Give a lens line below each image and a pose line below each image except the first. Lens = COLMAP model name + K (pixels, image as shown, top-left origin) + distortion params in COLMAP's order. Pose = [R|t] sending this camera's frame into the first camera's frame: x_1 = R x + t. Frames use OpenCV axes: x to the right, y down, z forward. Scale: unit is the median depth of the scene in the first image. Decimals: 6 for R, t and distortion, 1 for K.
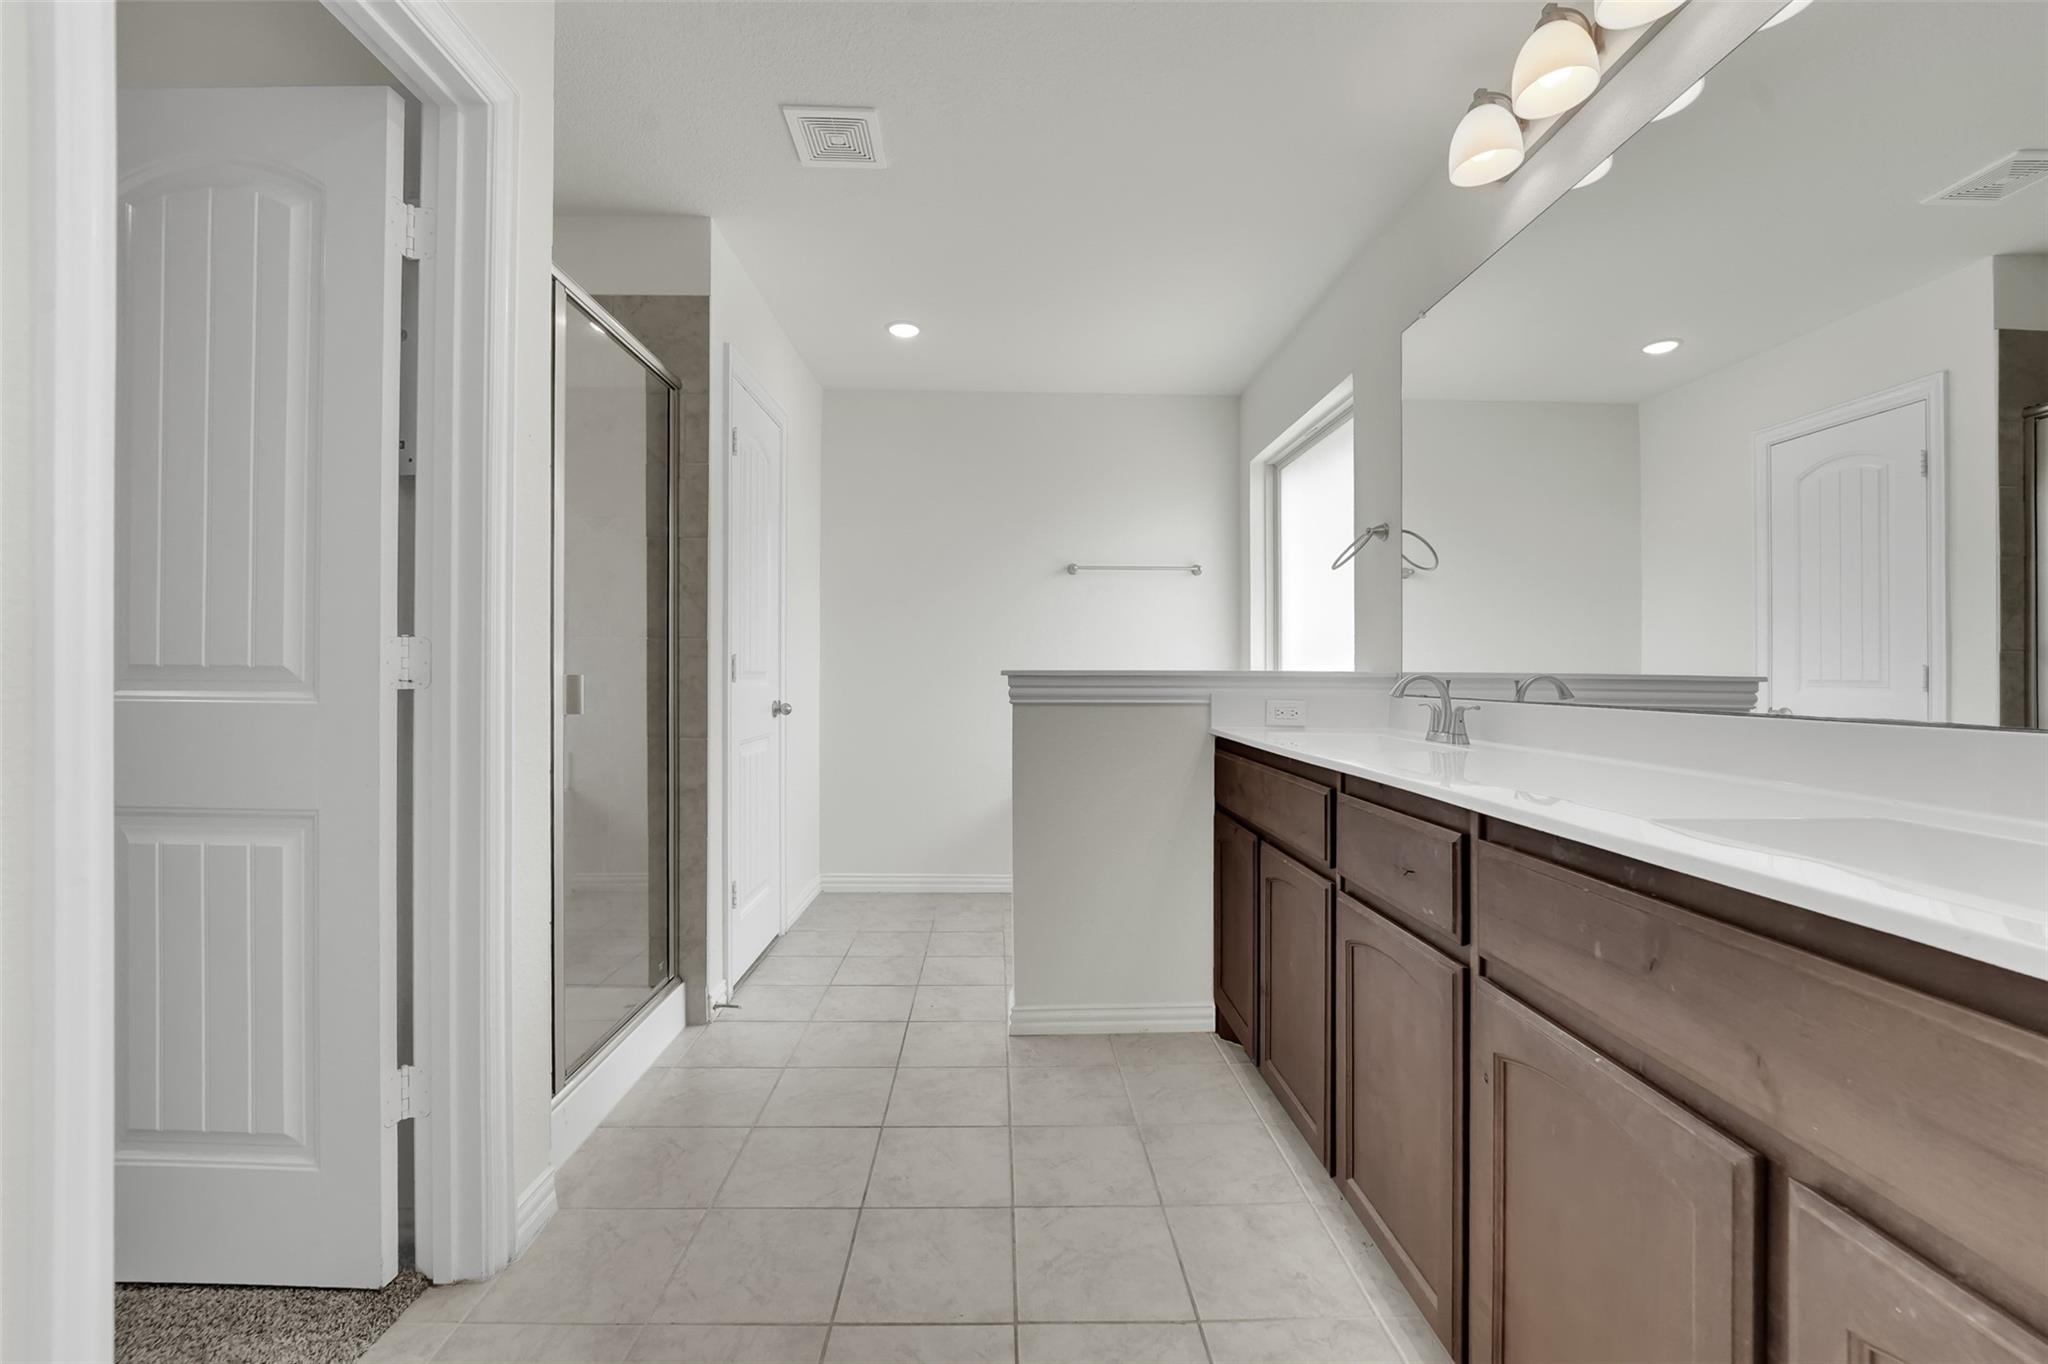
lens RADIAL K [[847.6, 0, 1024.6], [0, 847.6, 686.2], [0, 0, 1]] dist [-0.016836, -0.000565]
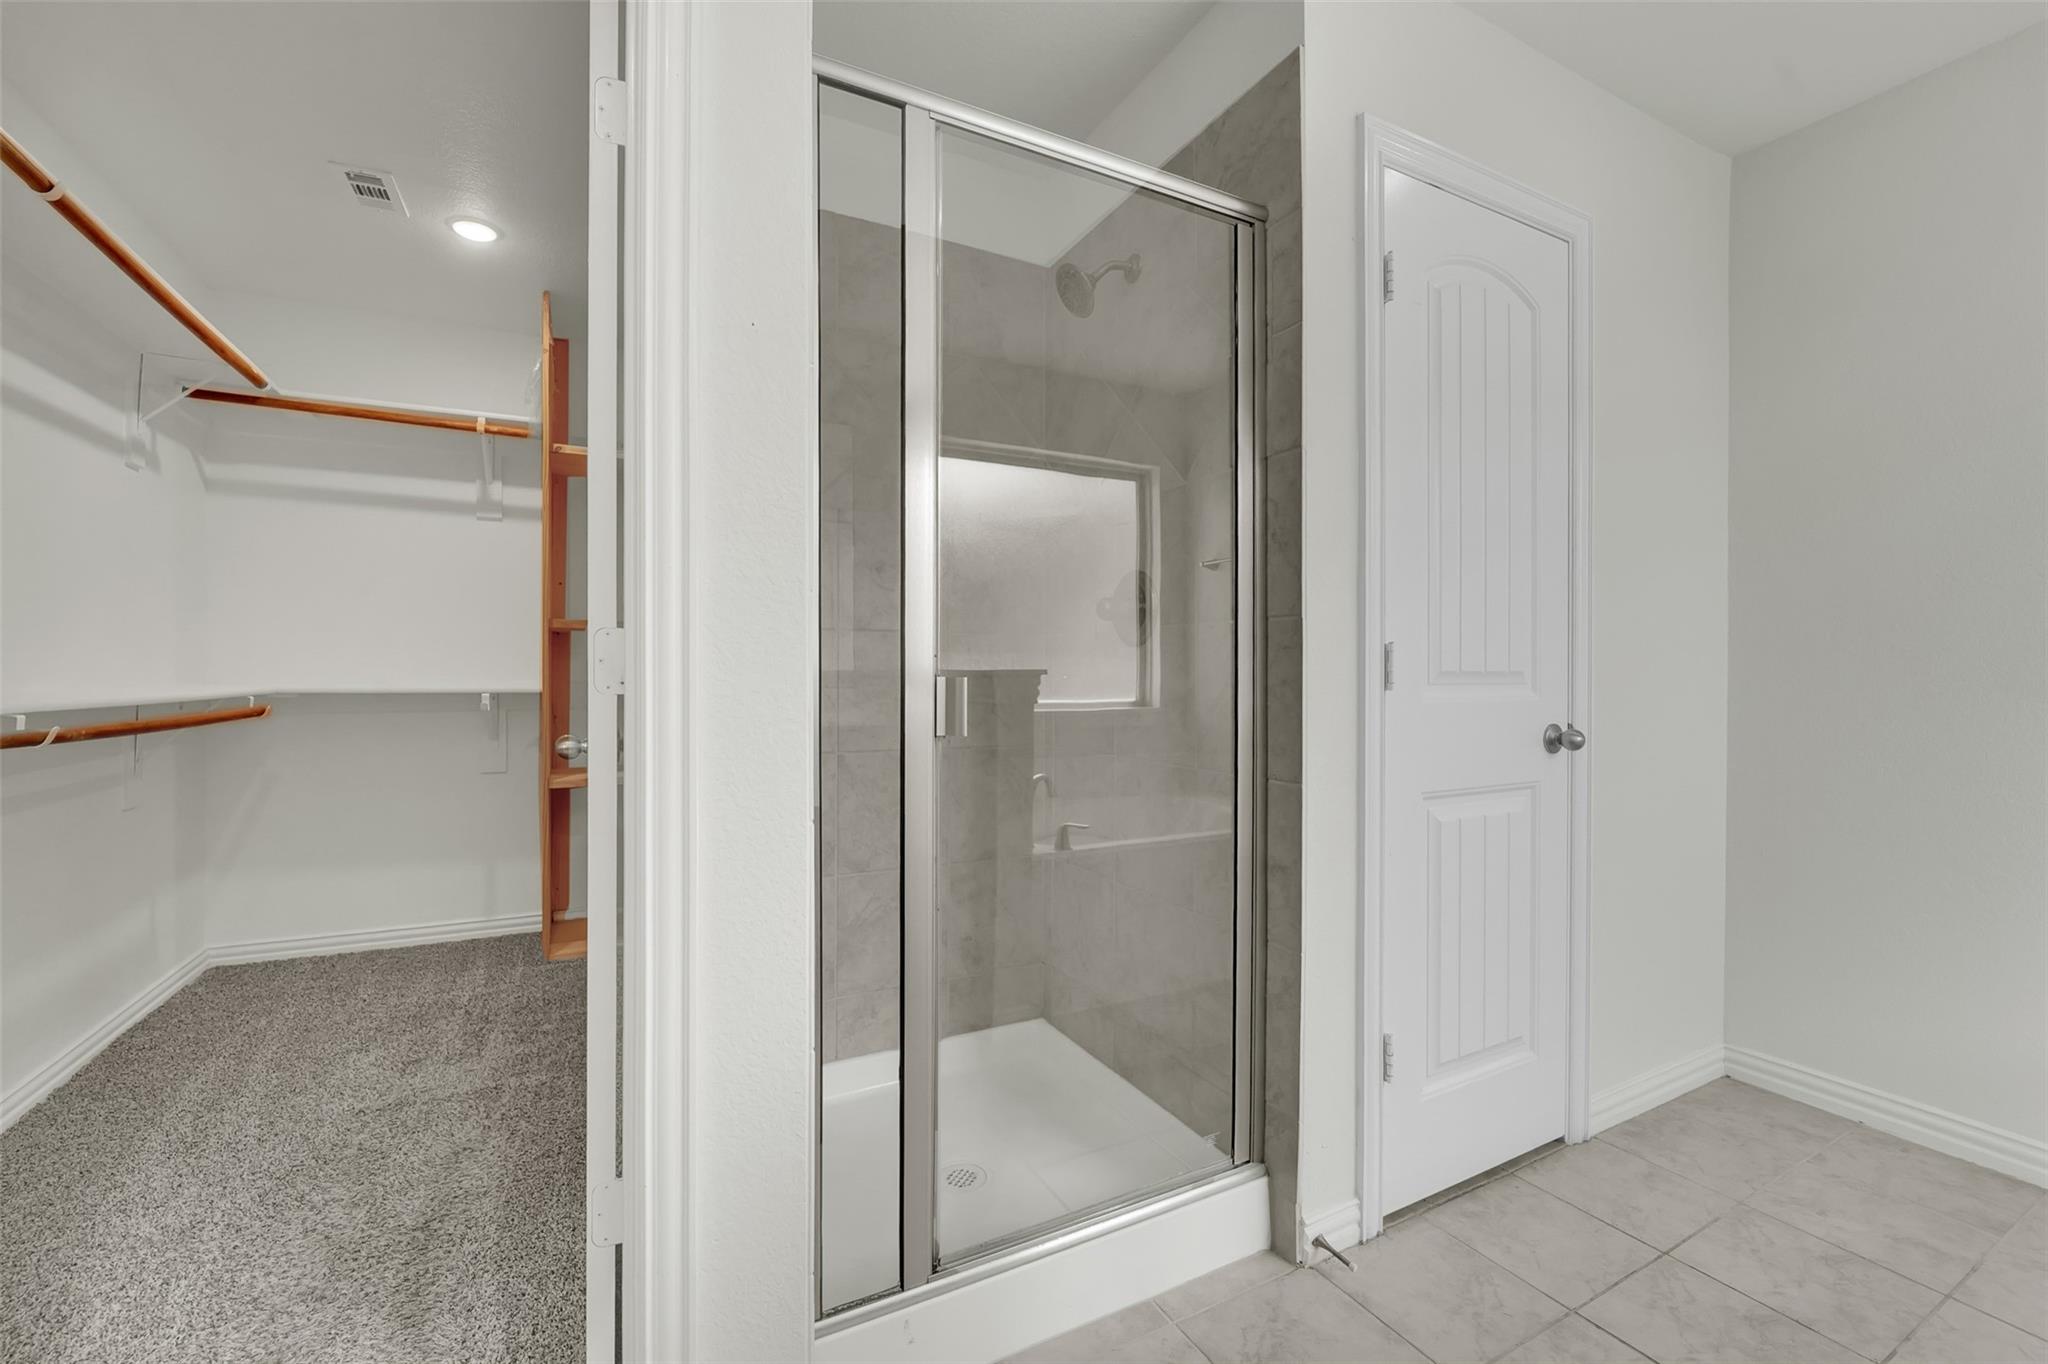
lens RADIAL K [[847.6, 0, 1024.6], [0, 847.6, 686.2], [0, 0, 1]] dist [-0.016836, -0.000565]
pose [[0.433178, -0.004398, -0.901298, 0.069694], [-0.009118, 0.999916, -0.009262, 0.000090], [0.901262, 0.012230, 0.433101, 0.528154]]
